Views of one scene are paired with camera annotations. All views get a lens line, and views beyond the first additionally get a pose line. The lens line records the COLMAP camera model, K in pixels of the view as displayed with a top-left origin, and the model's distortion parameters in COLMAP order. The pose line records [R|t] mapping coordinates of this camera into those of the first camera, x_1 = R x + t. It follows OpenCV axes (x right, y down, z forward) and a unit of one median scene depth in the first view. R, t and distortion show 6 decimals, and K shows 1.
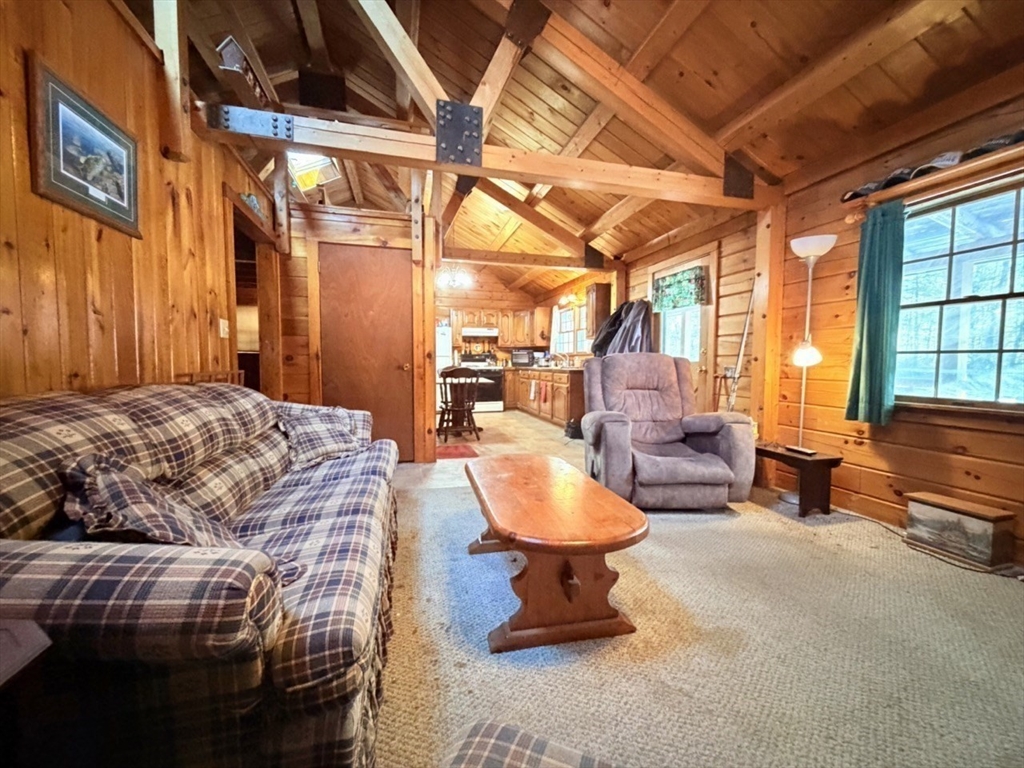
lens RADIAL K [[406.3, 0, 513.6], [0, 406.3, 384.0], [0, 0, 1]] dist [0.001056, 0.000104]
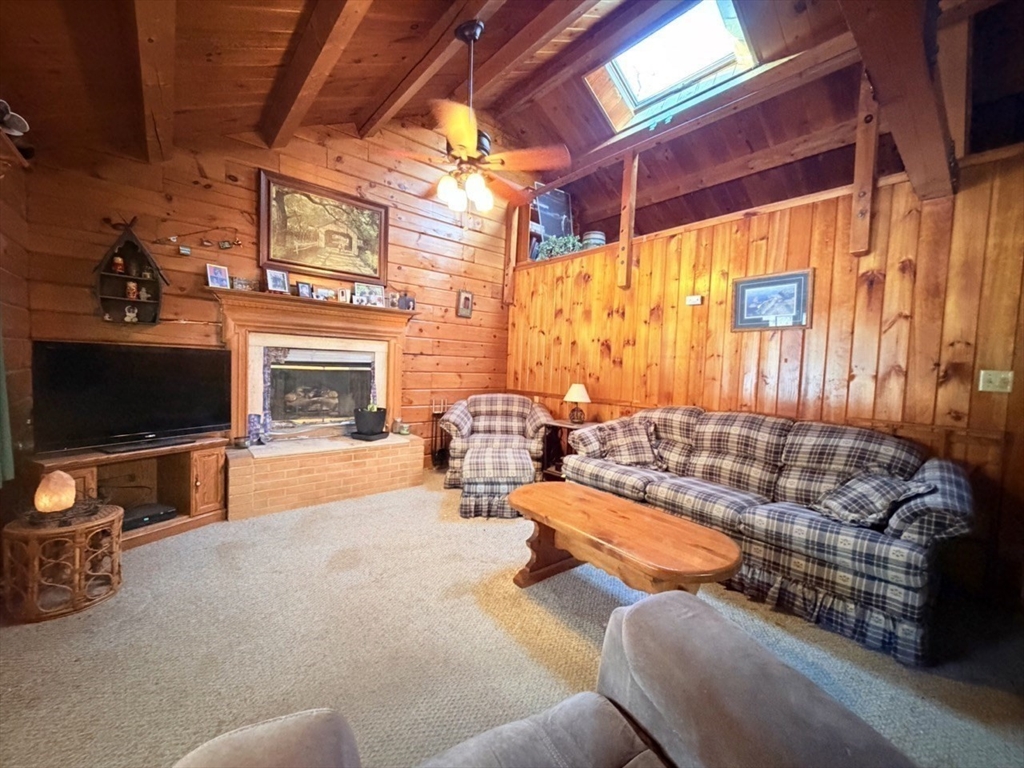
lens RADIAL K [[406.3, 0, 513.6], [0, 406.3, 384.0], [0, 0, 1]] dist [0.001056, 0.000104]
pose [[-0.901423, -0.009525, -0.432835, 0.674074], [-0.059472, 0.993005, 0.102005, -0.177217], [0.428836, 0.117691, -0.895683, 1.621276]]
